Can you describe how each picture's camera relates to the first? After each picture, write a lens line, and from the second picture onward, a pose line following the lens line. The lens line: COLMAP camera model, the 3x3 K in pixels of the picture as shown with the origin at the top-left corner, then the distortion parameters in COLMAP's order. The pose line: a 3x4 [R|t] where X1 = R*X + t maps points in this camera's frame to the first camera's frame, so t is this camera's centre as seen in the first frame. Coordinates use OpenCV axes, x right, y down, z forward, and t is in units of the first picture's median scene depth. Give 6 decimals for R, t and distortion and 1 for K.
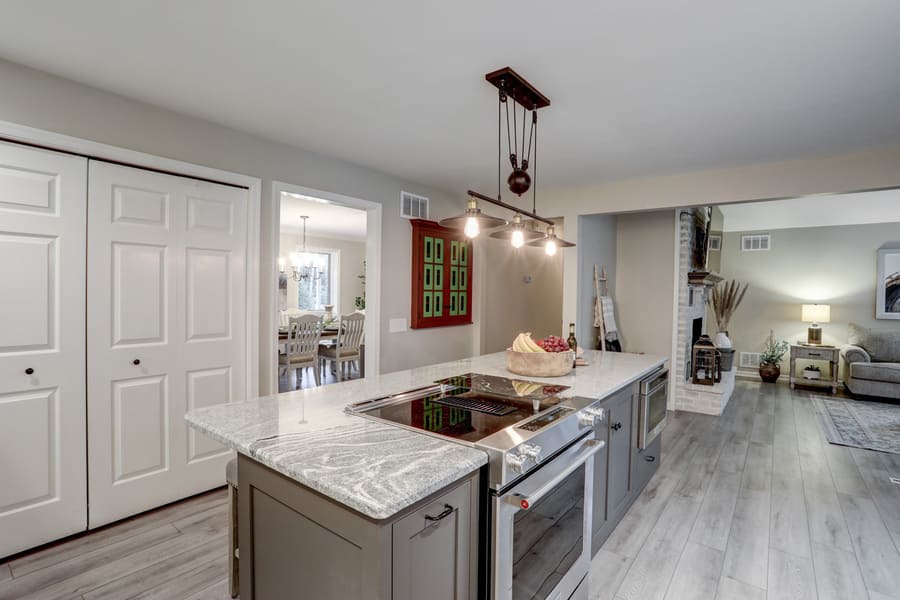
lens RADIAL K [[439.1, 0, 448.2], [0, 439.1, 299.0], [0, 0, 1]] dist [-0.065329, 0.027224]
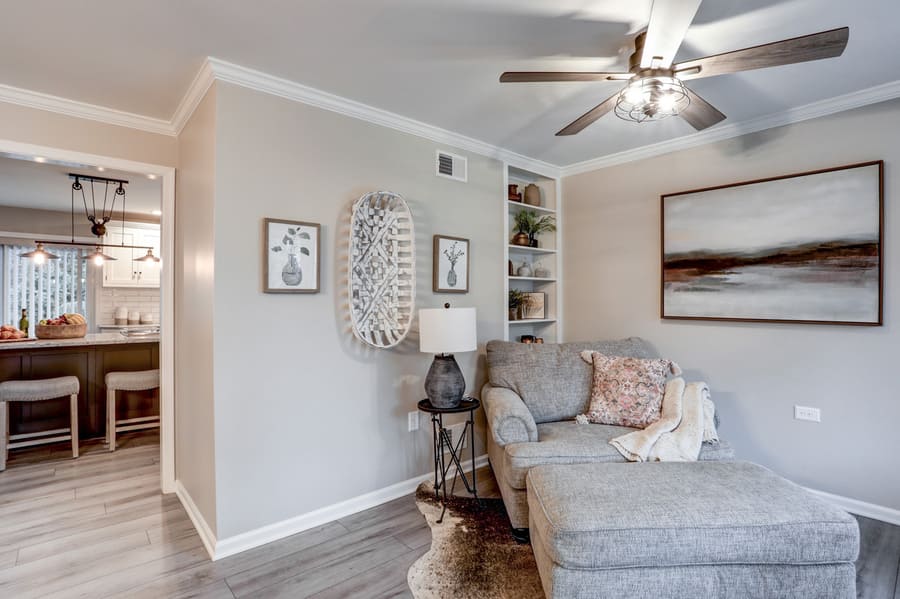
lens RADIAL K [[446.5, 0, 448.3], [0, 446.5, 297.3], [0, 0, 1]] dist [-0.069834, 0.029605]
pose [[-0.983093, -0.011910, 0.182721, -0.617398], [-0.010138, 0.999892, 0.010630, -0.006225], [-0.182828, 0.008598, -0.983107, 0.954557]]
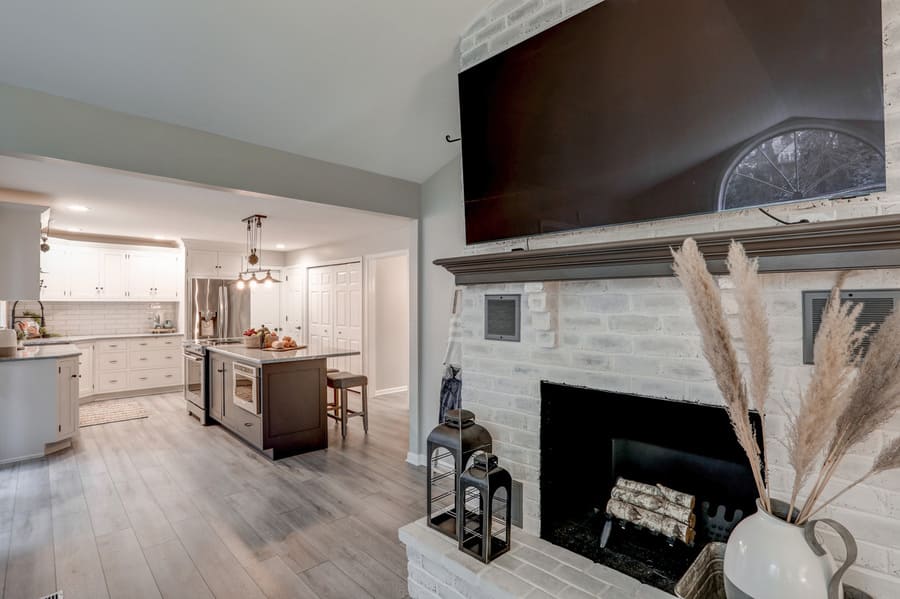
lens RADIAL K [[439.1, 0, 448.2], [0, 439.1, 298.5], [0, 0, 1]] dist [-0.065329, 0.027224]
pose [[-0.139355, -0.023702, -0.989959, 0.848641], [-0.015432, 0.999644, -0.021761, -0.010658], [0.990122, 0.012245, -0.139671, 0.874701]]
